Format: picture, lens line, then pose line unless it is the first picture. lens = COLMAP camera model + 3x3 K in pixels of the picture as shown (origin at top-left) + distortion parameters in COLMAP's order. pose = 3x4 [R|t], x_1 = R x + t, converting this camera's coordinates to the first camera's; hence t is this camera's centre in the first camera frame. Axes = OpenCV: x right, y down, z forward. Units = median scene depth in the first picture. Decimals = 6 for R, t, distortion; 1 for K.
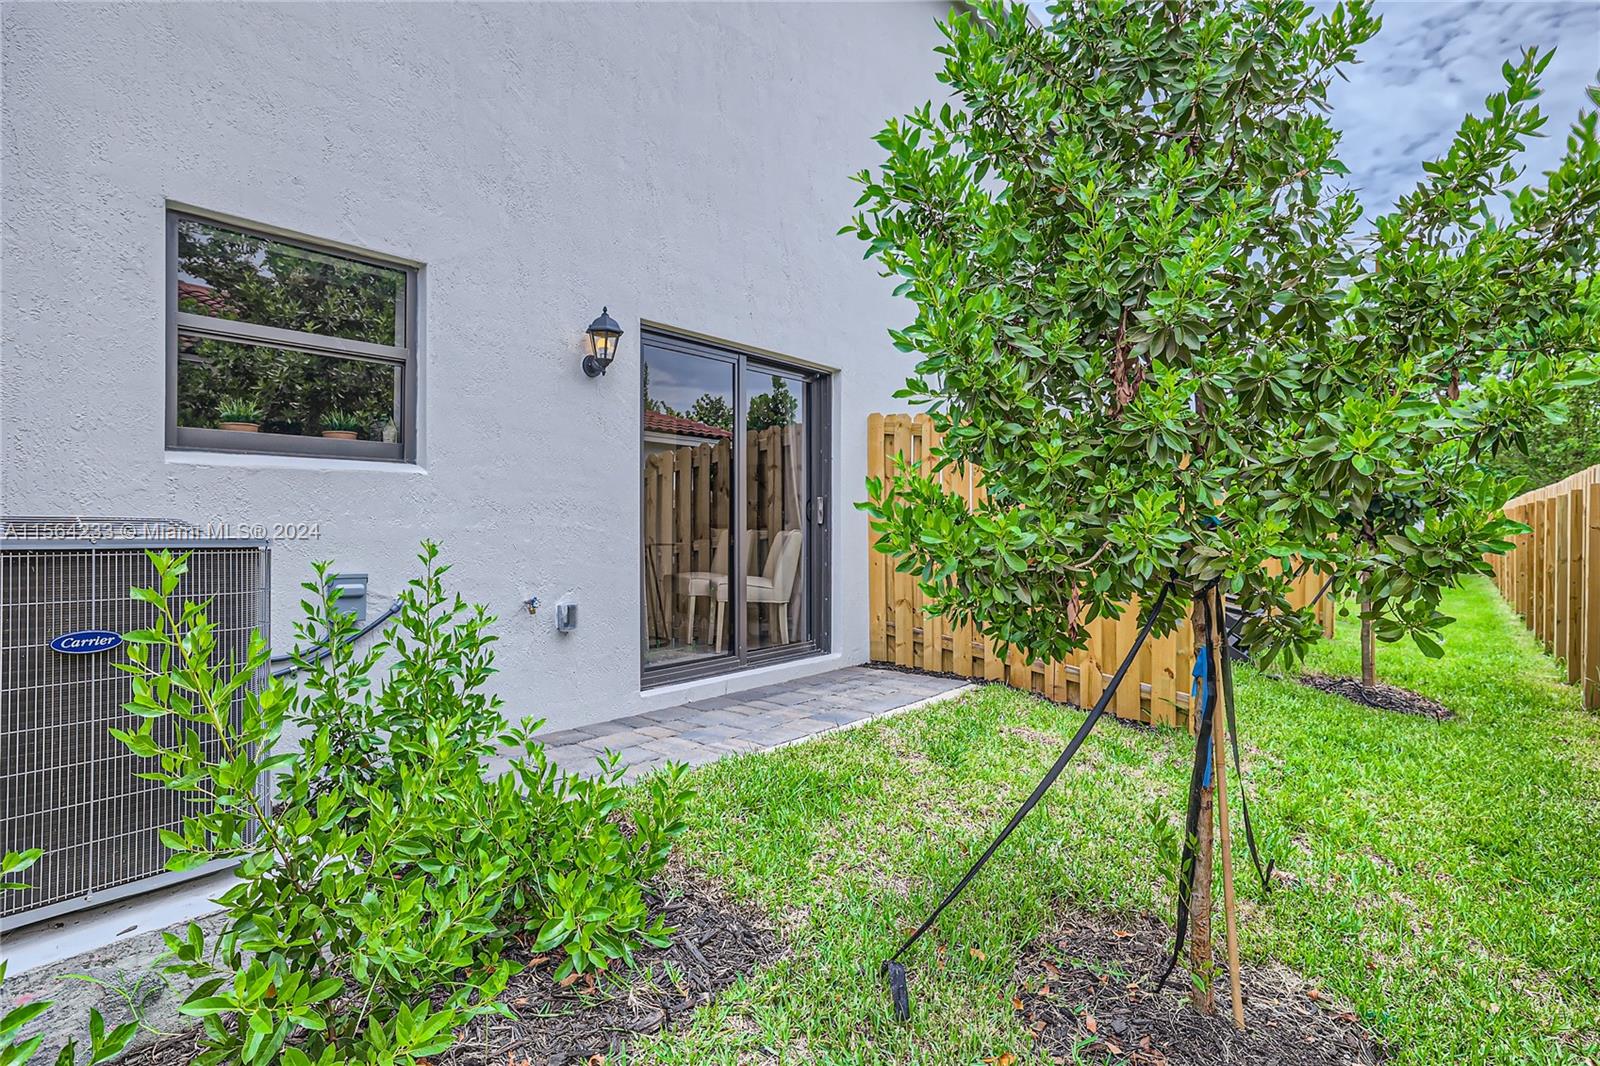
lens RADIAL K [[845.4, 0, 800.7], [0, 845.4, 525.3], [0, 0, 1]] dist [-0.038788, 0.026386]
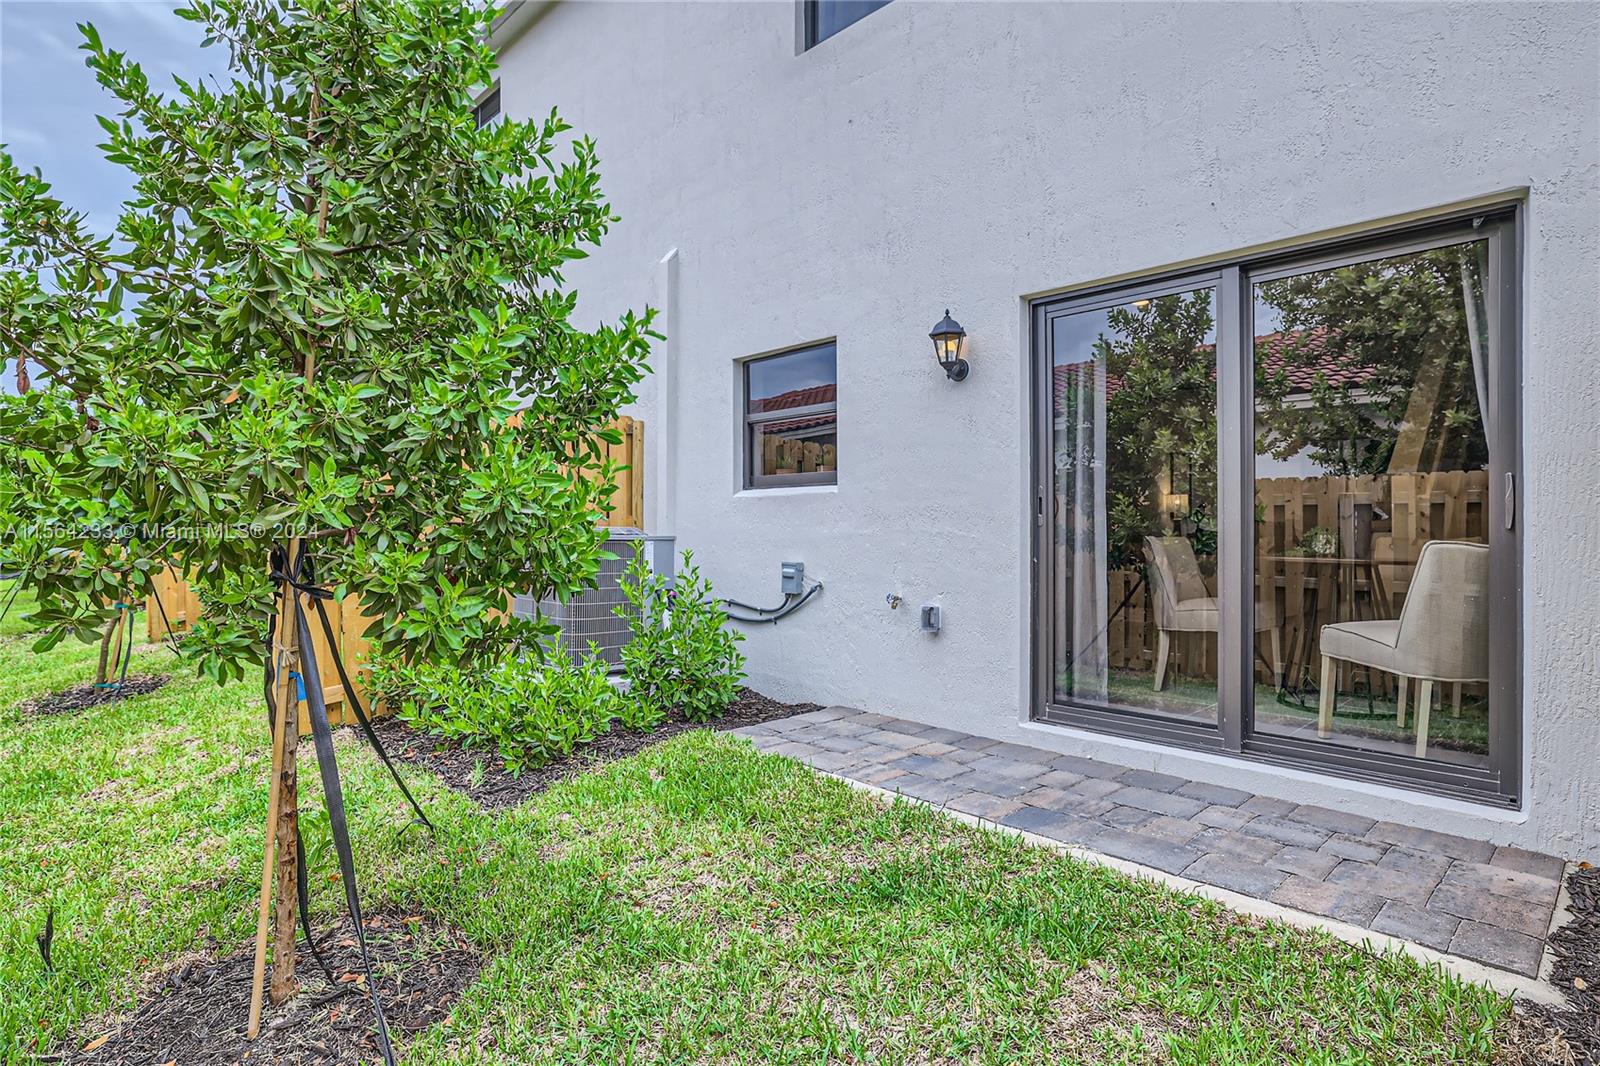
lens RADIAL K [[845.4, 0, 800.6], [0, 845.4, 530.8], [0, 0, 1]] dist [-0.038788, 0.026386]
pose [[-0.133349, -0.000960, -0.991069, 0.778821], [-0.003398, 0.999994, -0.000511, 0.001550], [0.991063, 0.003299, -0.133352, 0.973705]]
